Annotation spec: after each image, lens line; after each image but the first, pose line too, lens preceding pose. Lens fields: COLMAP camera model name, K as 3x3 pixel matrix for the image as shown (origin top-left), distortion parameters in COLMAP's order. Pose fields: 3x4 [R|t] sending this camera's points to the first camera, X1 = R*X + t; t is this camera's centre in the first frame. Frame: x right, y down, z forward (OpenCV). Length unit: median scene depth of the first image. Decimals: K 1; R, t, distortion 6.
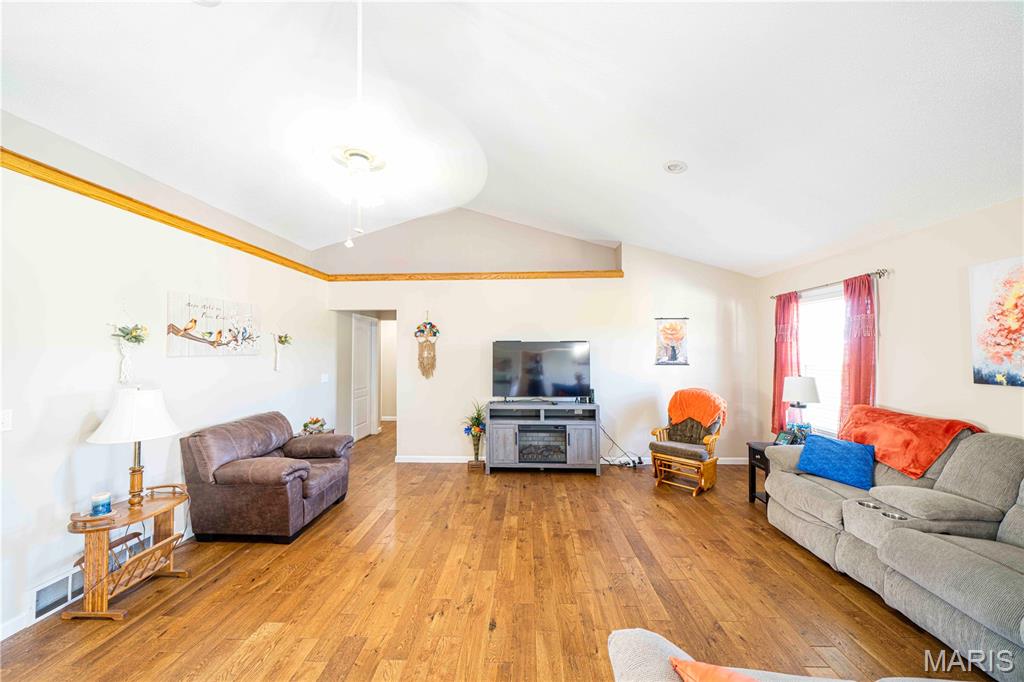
lens RADIAL K [[360.5, 0, 512.0], [0, 360.5, 341.0], [0, 0, 1]] dist [0.000527, 0.000061]
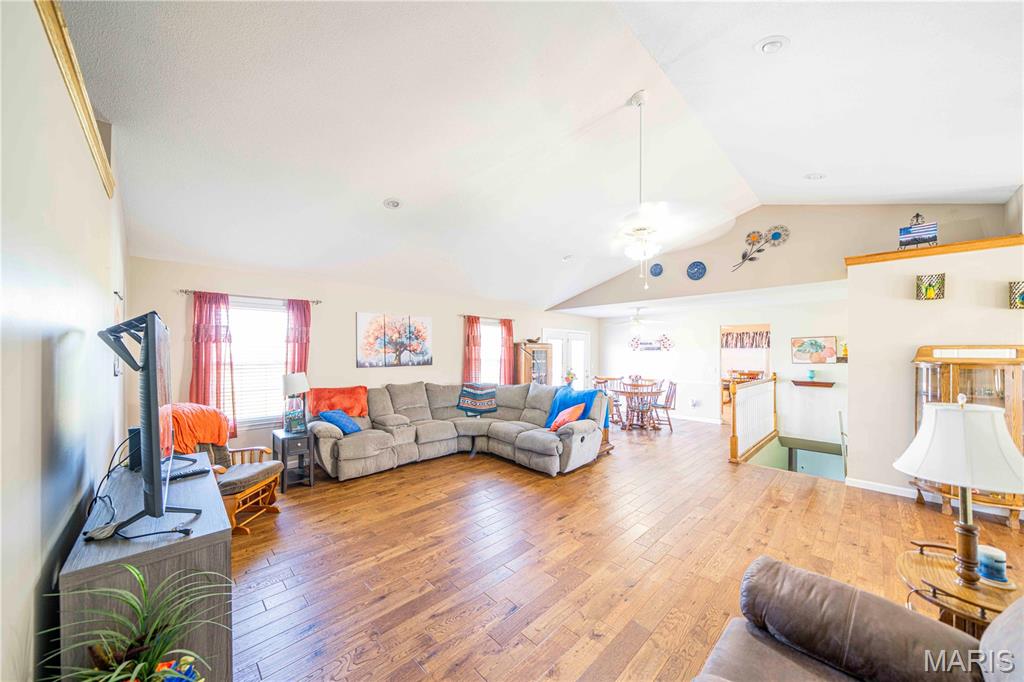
lens RADIAL K [[360.5, 0, 512.0], [0, 360.5, 341.0], [0, 0, 1]] dist [0.000527, 0.000061]
pose [[-0.725612, 0.018881, 0.687845, -0.761910], [-0.024719, 0.998263, -0.053478, 0.047445], [-0.687660, -0.055807, -0.723885, 1.752774]]
